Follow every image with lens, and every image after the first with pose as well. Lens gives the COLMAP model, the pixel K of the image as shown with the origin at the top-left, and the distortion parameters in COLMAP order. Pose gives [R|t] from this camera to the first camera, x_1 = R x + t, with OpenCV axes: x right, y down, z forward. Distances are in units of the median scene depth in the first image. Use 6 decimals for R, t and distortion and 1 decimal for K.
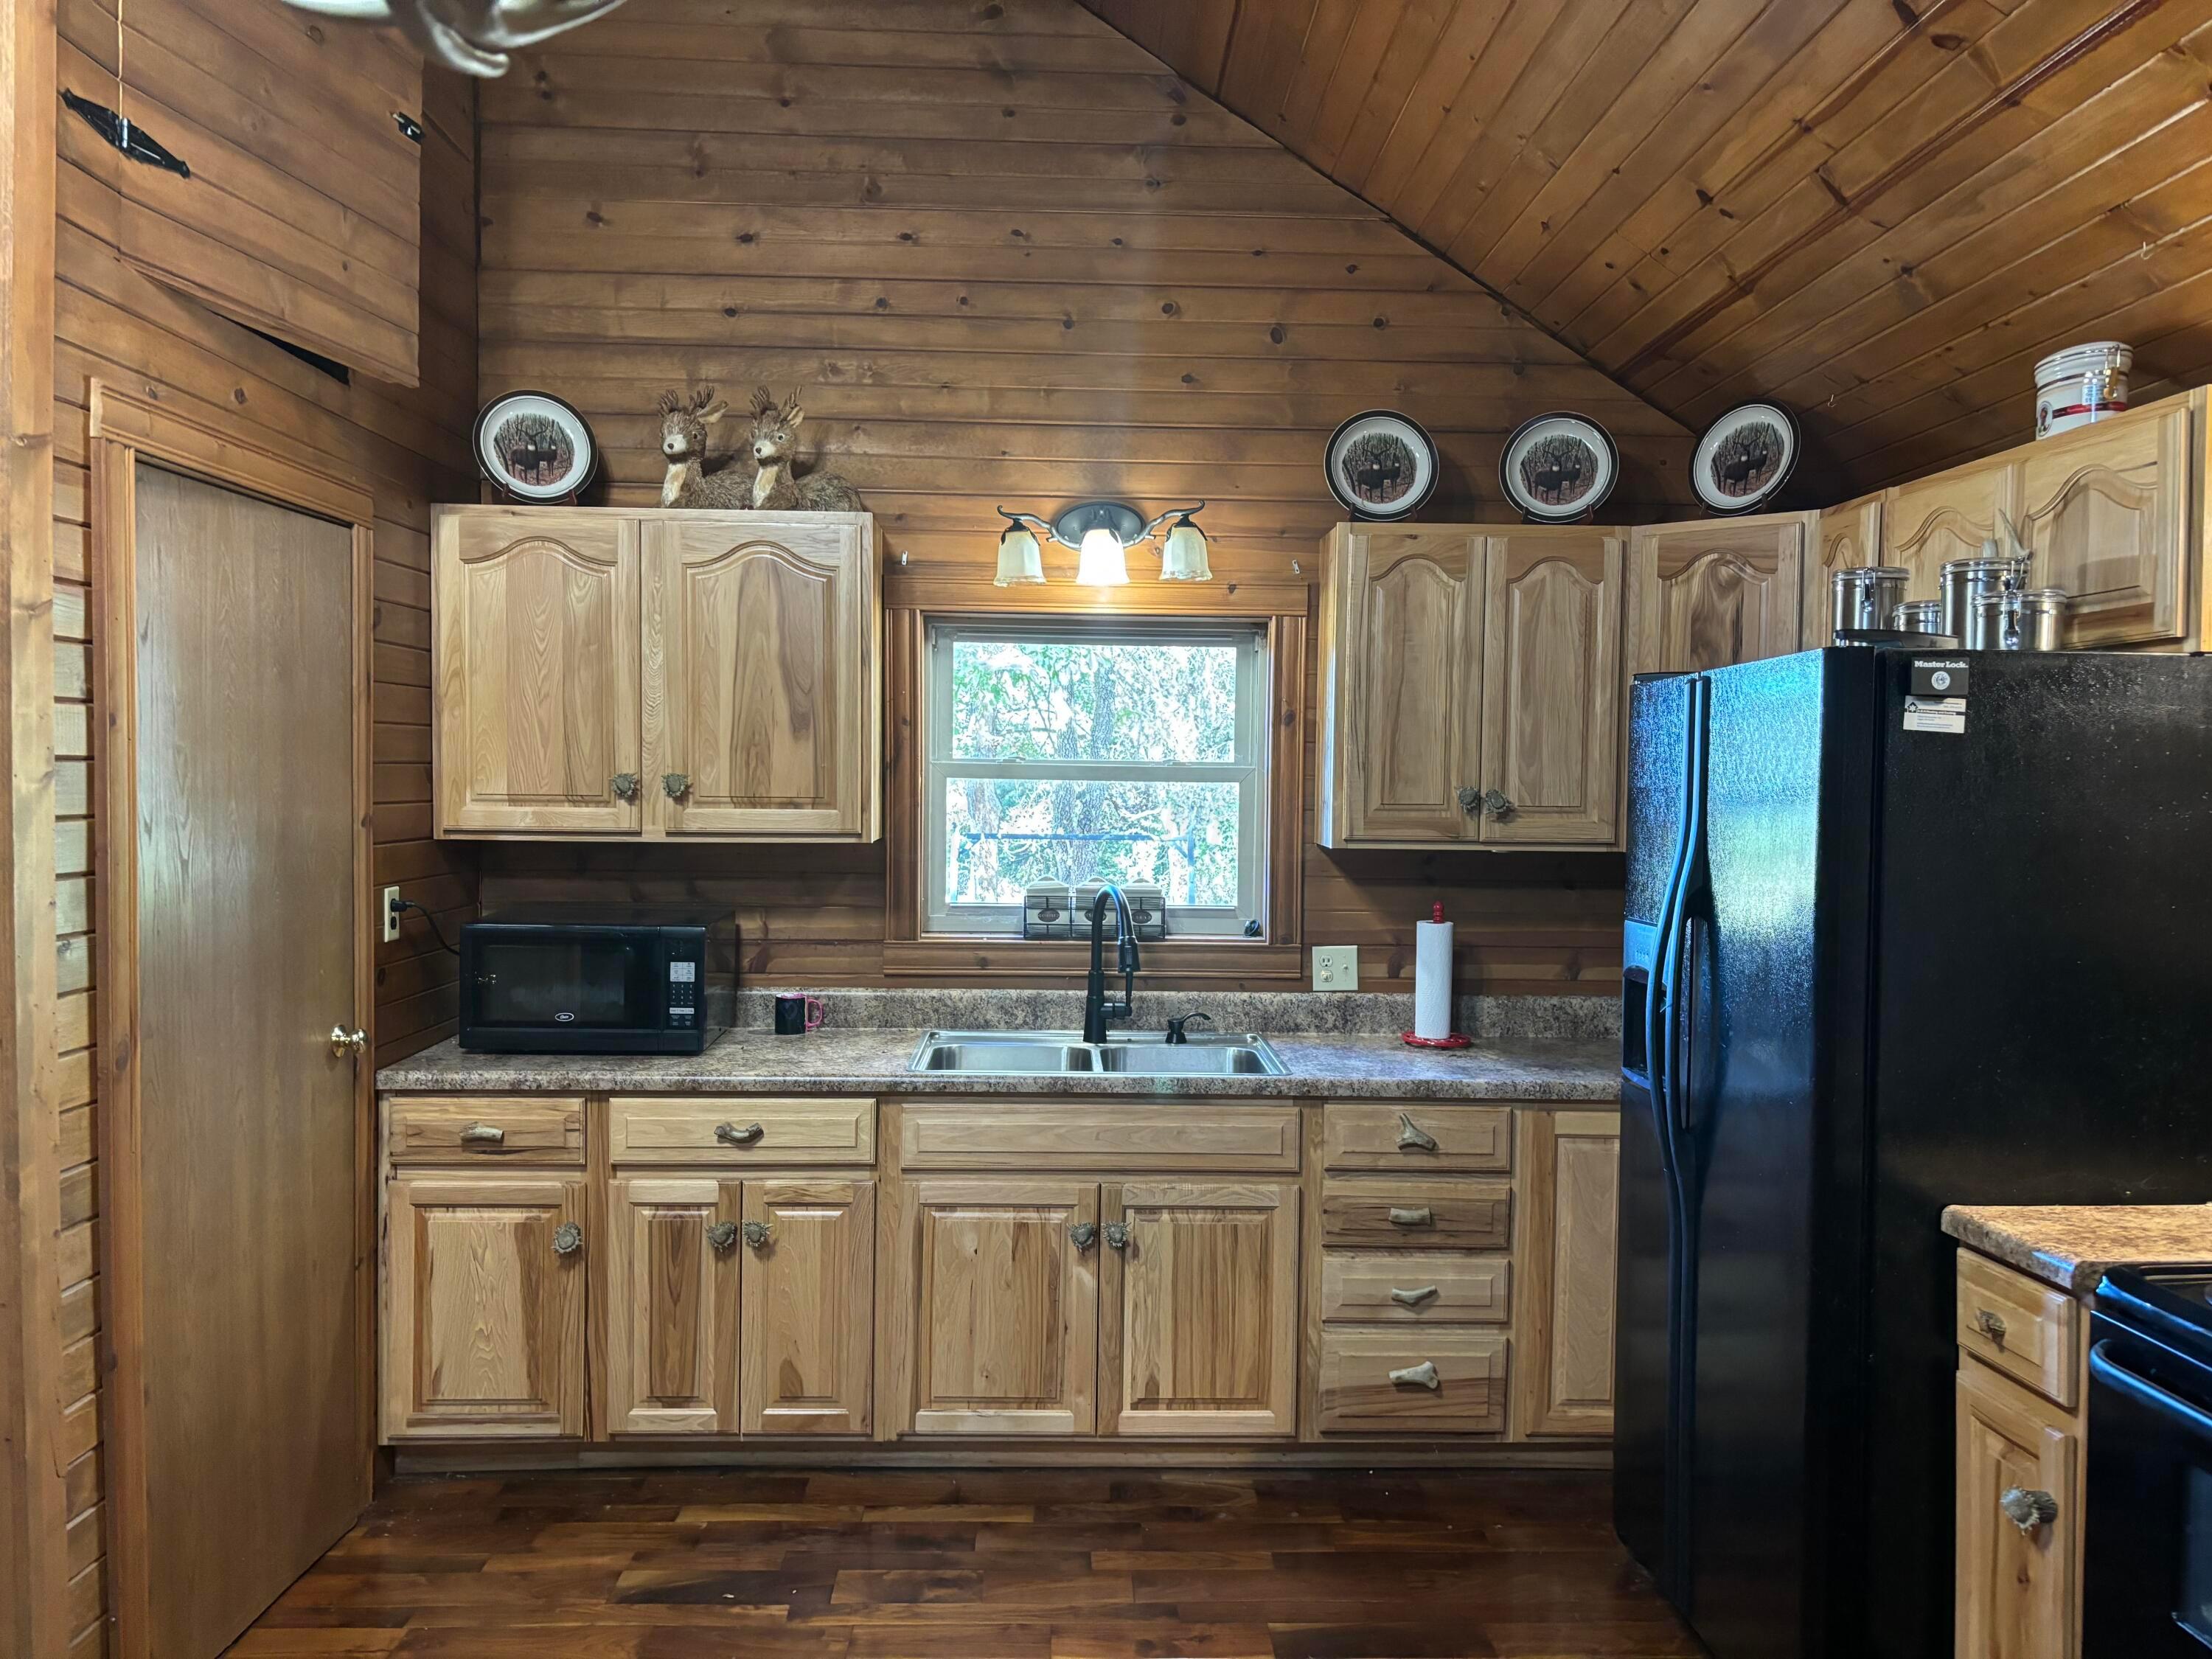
lens RADIAL K [[1668.9, 0, 1114.1], [0, 1668.9, 828.2], [0, 0, 1]] dist [0.049739, -0.054121]
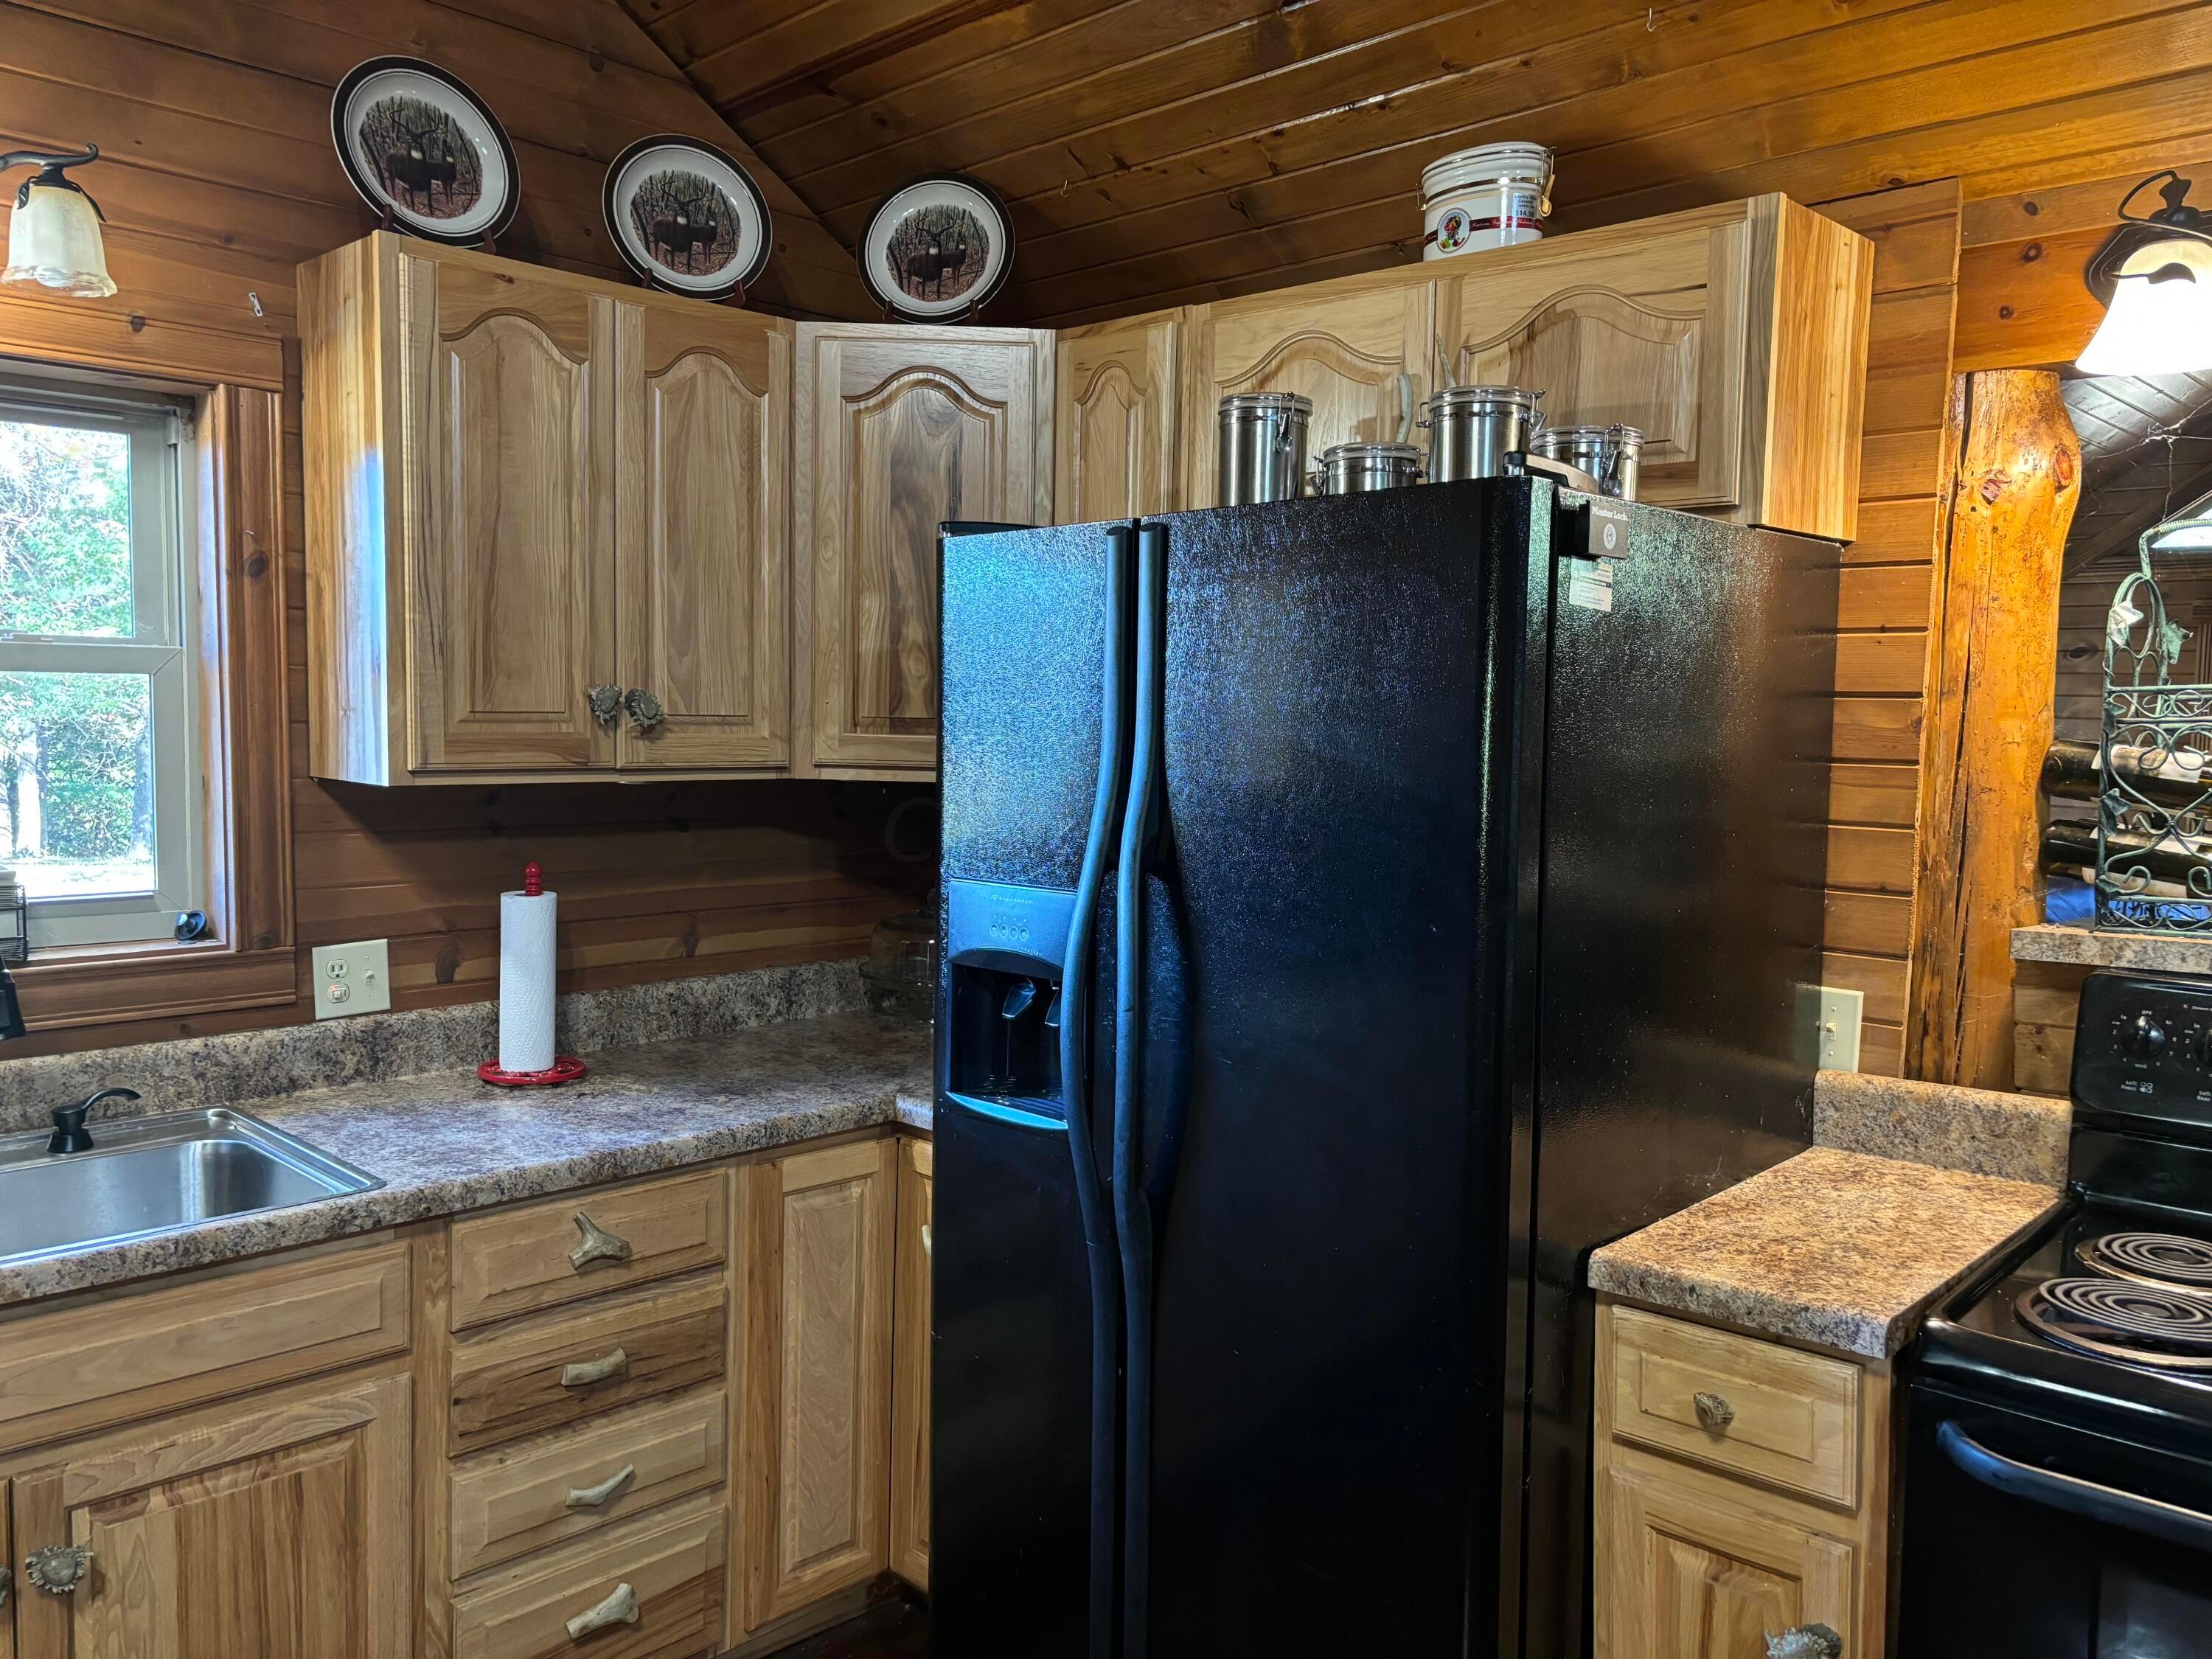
lens RADIAL K [[1668.9, 0, 1108.4], [0, 1668.9, 834.4], [0, 0, 1]] dist [0.049739, -0.054121]
pose [[0.719214, -0.053169, 0.692751, -0.105253], [0.012573, 0.997900, 0.063536, -0.006044], [-0.694674, -0.036986, 0.718373, 0.401543]]
